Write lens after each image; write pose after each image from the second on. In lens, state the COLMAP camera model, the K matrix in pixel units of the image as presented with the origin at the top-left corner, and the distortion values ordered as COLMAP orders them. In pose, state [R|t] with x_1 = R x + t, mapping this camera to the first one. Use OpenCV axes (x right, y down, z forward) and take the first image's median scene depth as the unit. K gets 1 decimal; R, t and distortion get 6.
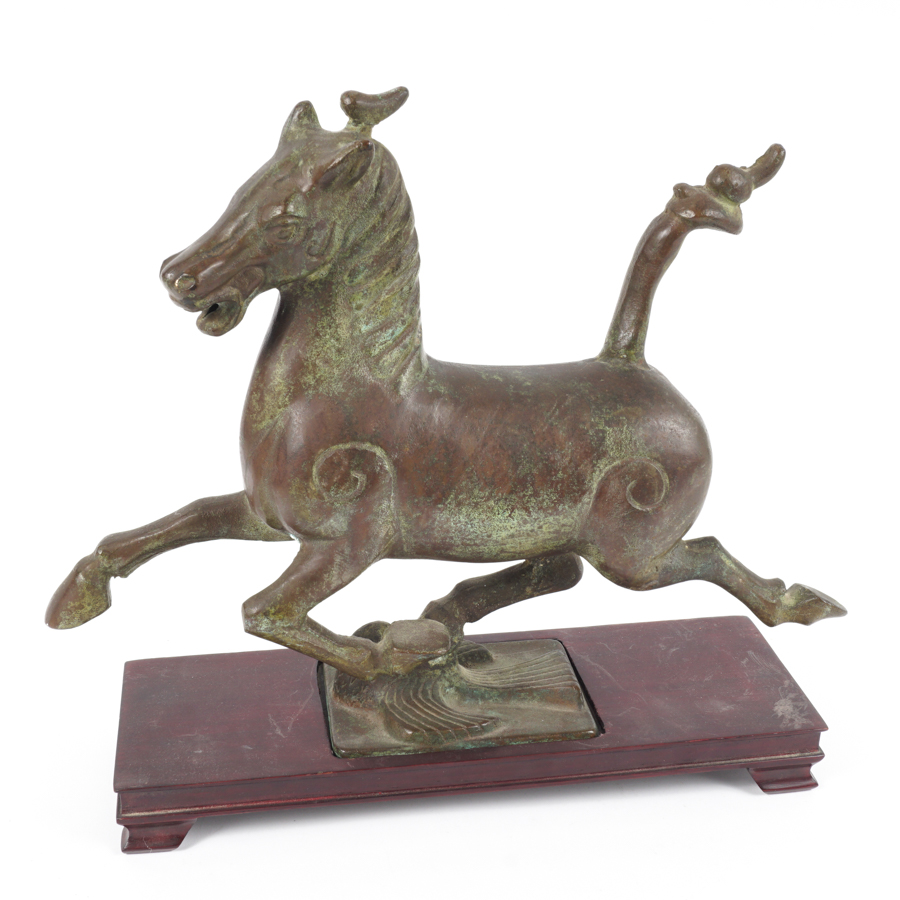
lens RADIAL K [[1398.9, 0, 450.0], [0, 1398.9, 450.0], [0, 0, 1]] dist [-0.050834, -0.026828]
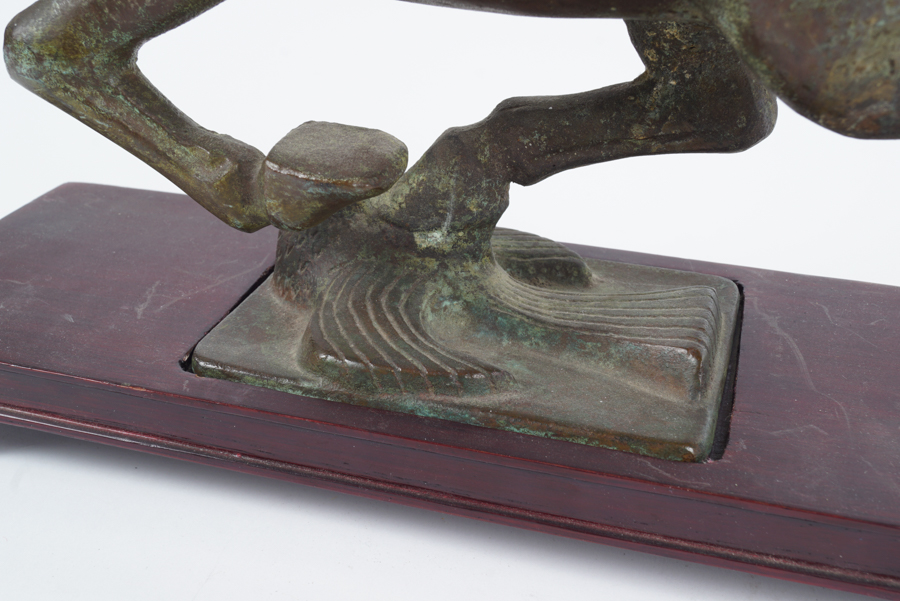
lens RADIAL K [[1098.3, 0, 450.6], [0, 1098.3, 302.1], [0, 0, 1]] dist [-0.041920, -0.036515]
pose [[0.896796, 0.200738, -0.394286, 0.197870], [-0.169367, 0.979028, 0.113219, 0.156984], [0.408745, -0.034755, 0.911987, 0.790984]]
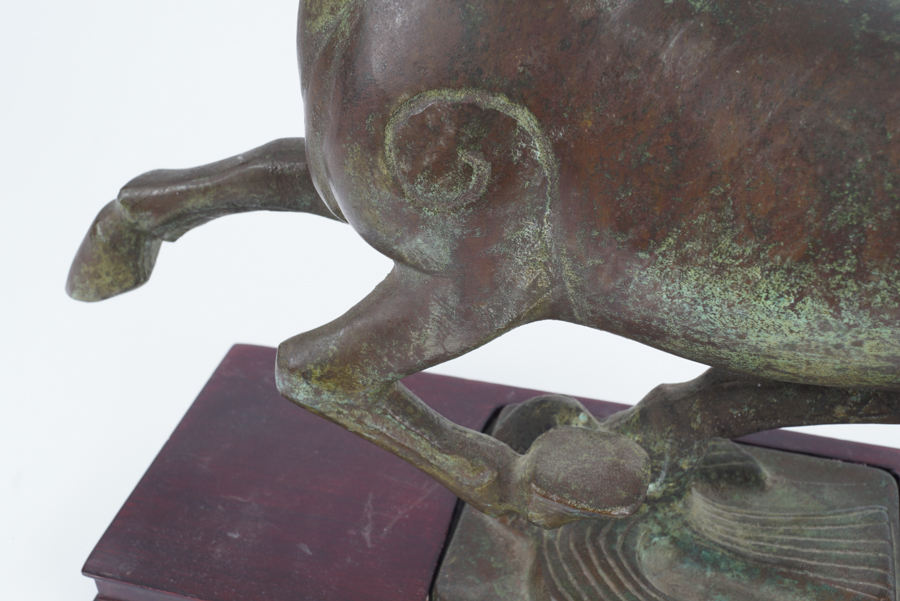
lens RADIAL K [[1157.5, 0, 450.0], [0, 1157.5, 300.5], [0, 0, 1]] dist [-0.045343, -0.016872]
pose [[0.912168, 0.224618, -0.342777, 0.077148], [-0.142816, 0.958212, 0.247858, -0.035172], [0.384127, -0.177134, 0.906129, 0.692027]]
